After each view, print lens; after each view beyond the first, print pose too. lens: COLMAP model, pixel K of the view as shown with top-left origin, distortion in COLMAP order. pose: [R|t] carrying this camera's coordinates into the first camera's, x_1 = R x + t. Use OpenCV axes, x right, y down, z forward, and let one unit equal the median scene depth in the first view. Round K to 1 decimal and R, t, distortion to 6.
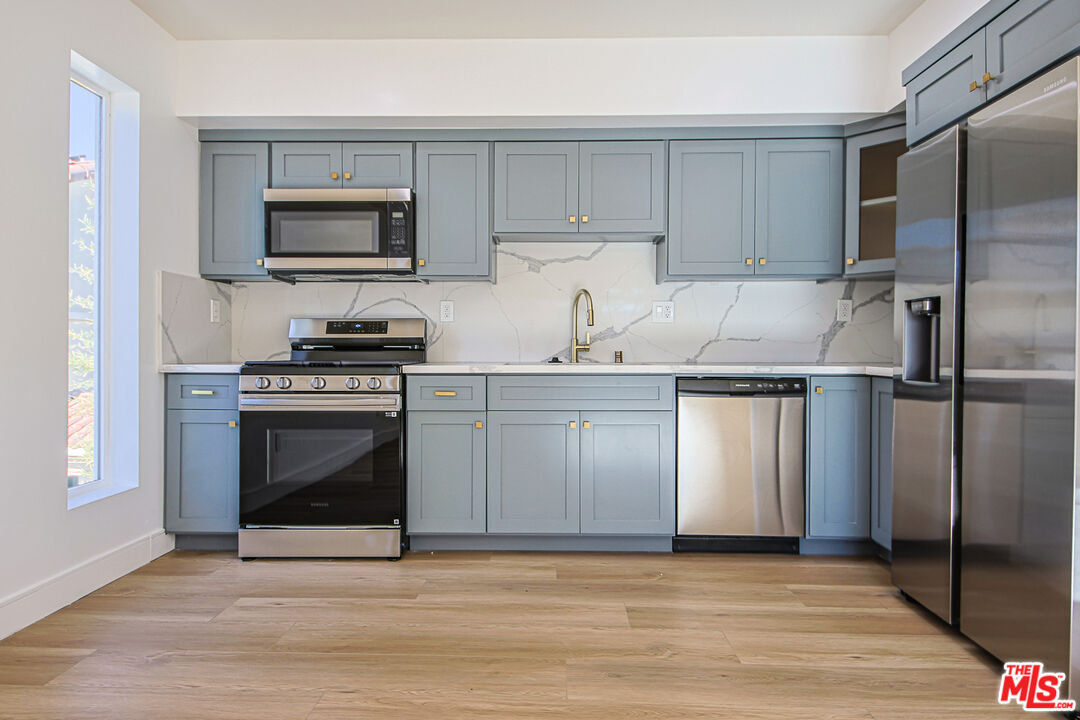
lens RADIAL K [[564.5, 0, 585.5], [0, 564.5, 334.0], [0, 0, 1]] dist [0.014983, -0.002131]
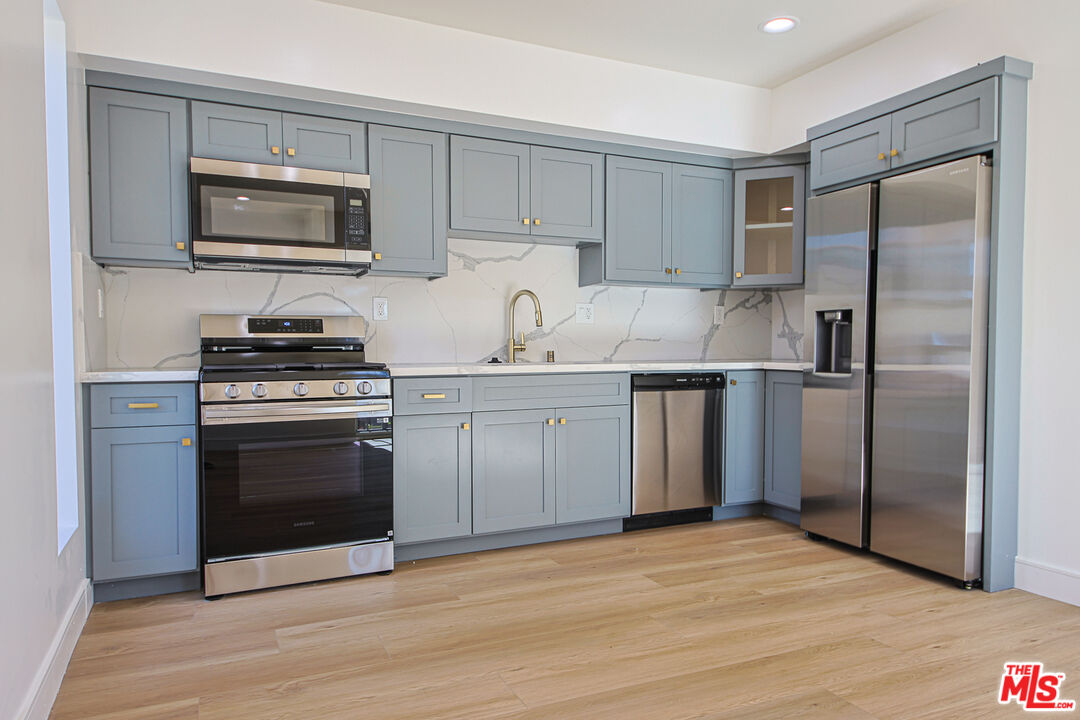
lens RADIAL K [[635.1, 0, 539.7], [0, 635.1, 345.3], [0, 0, 1]] dist [0.015489, 0.001140]
pose [[0.912756, -0.002800, 0.408495, -0.512824], [-0.007860, 0.999671, 0.024413, -0.009781], [-0.408429, -0.025494, 0.912434, -0.062509]]
